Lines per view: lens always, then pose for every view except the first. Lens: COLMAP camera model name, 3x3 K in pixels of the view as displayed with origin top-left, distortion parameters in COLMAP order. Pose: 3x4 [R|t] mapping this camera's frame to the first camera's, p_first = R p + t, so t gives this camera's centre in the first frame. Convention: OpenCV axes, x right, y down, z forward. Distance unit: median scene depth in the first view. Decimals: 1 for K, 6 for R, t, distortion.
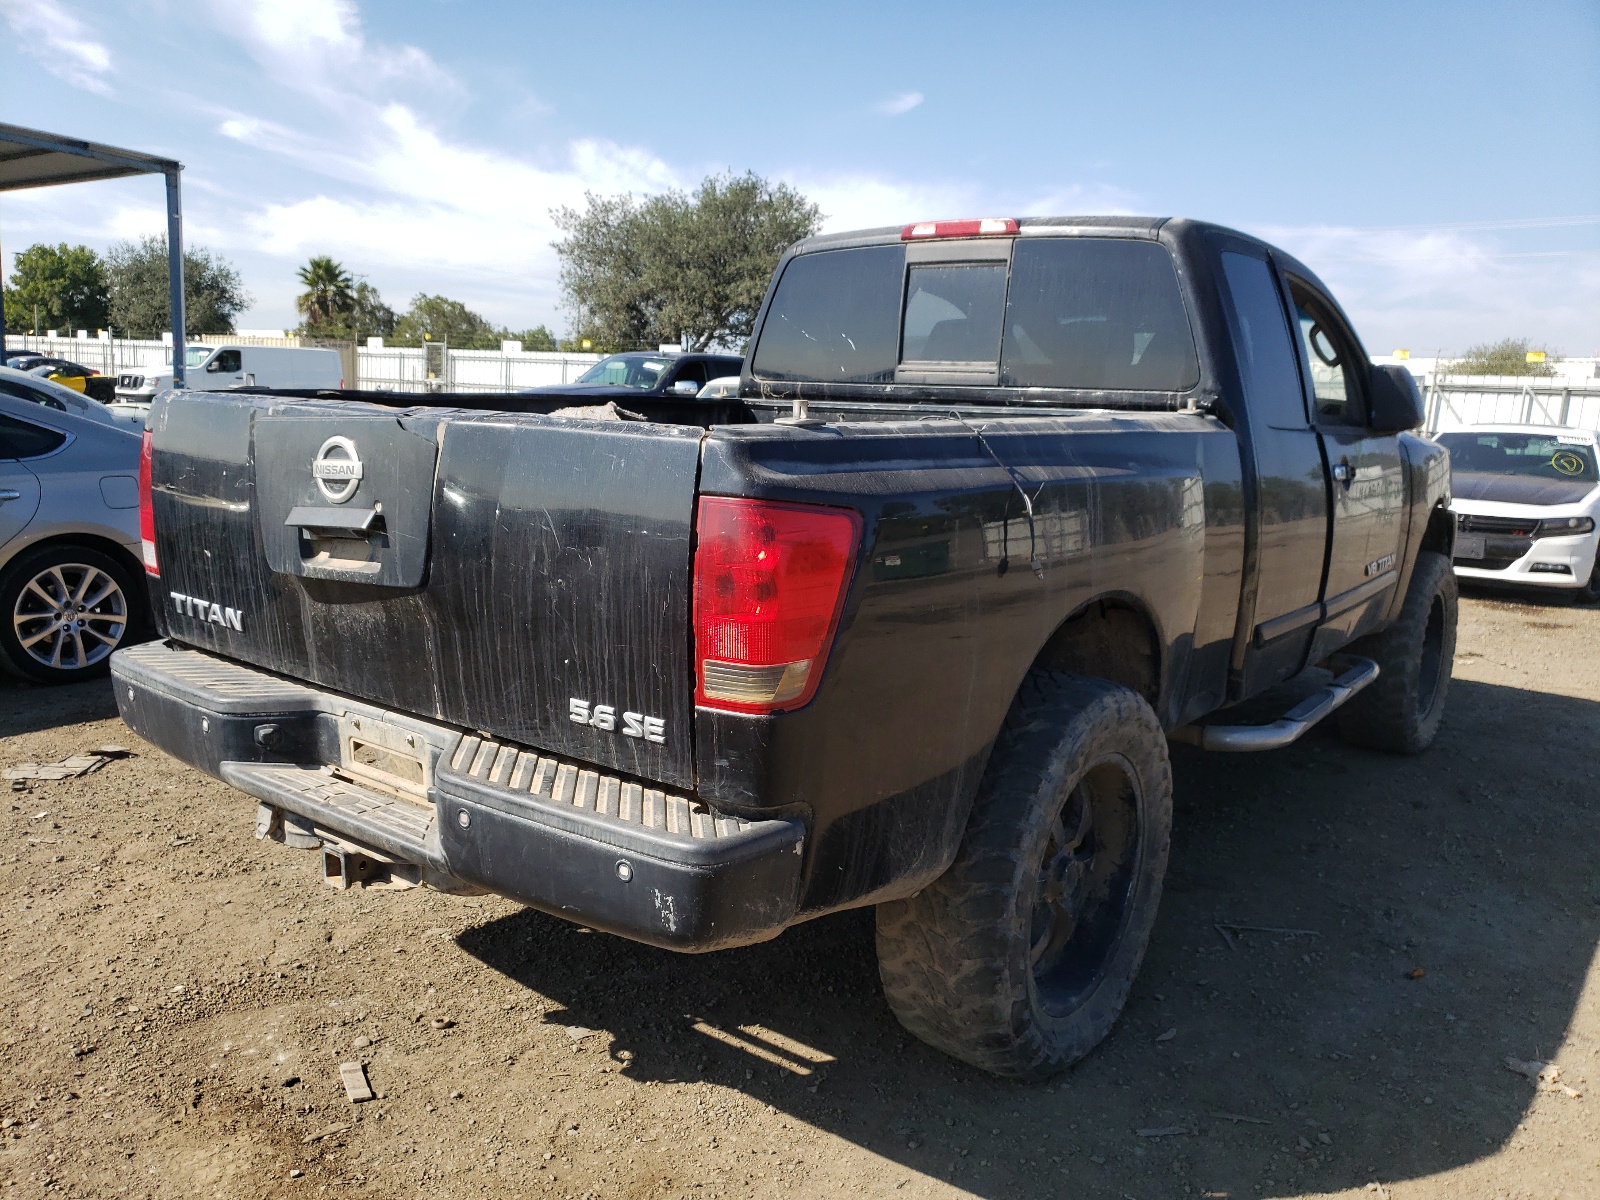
lens RADIAL K [[1246.2, 0, 800.0], [0, 1246.2, 597.9], [0, 0, 1]] dist [0.033607, -0.000947]
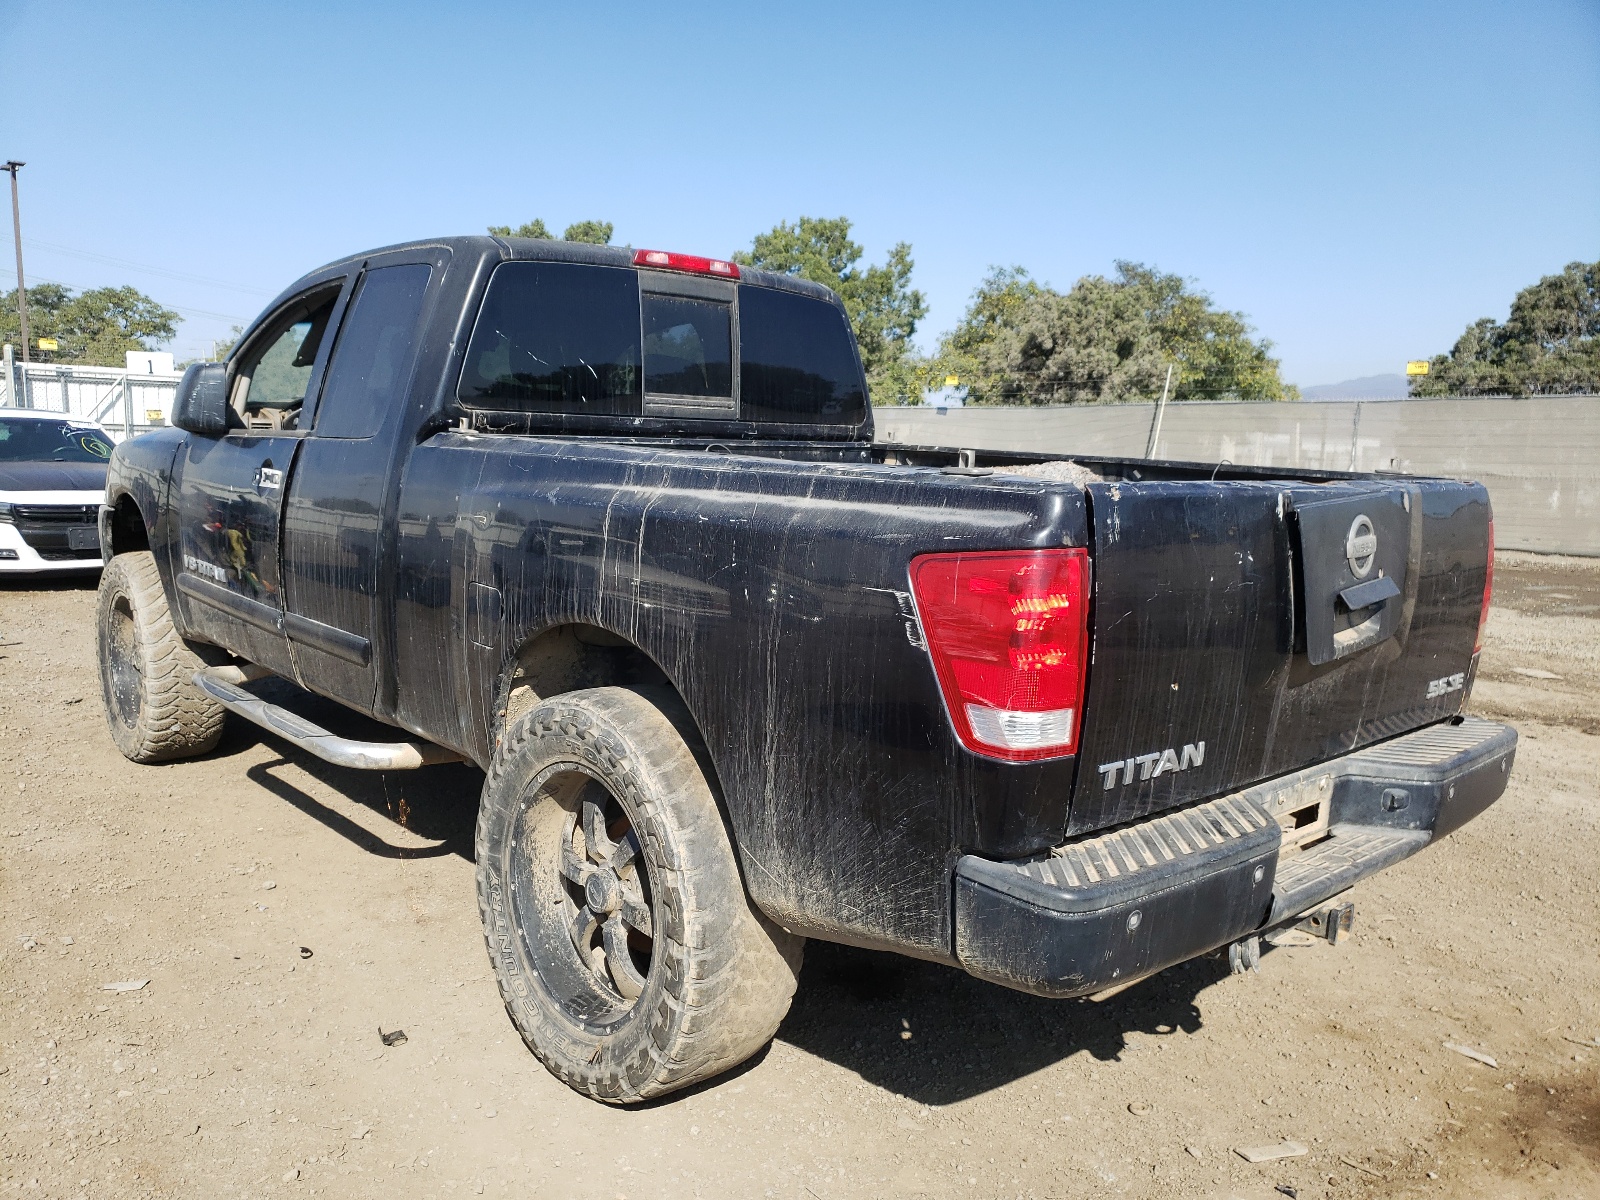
lens RADIAL K [[1246.2, 0, 800.0], [0, 1246.2, 601.9], [0, 0, 1]] dist [0.033607, -0.000947]
pose [[0.178746, -0.192780, 0.964824, -0.872940], [0.098491, 0.979197, 0.177405, -0.196015], [-0.978953, 0.063316, 0.194015, 0.727424]]
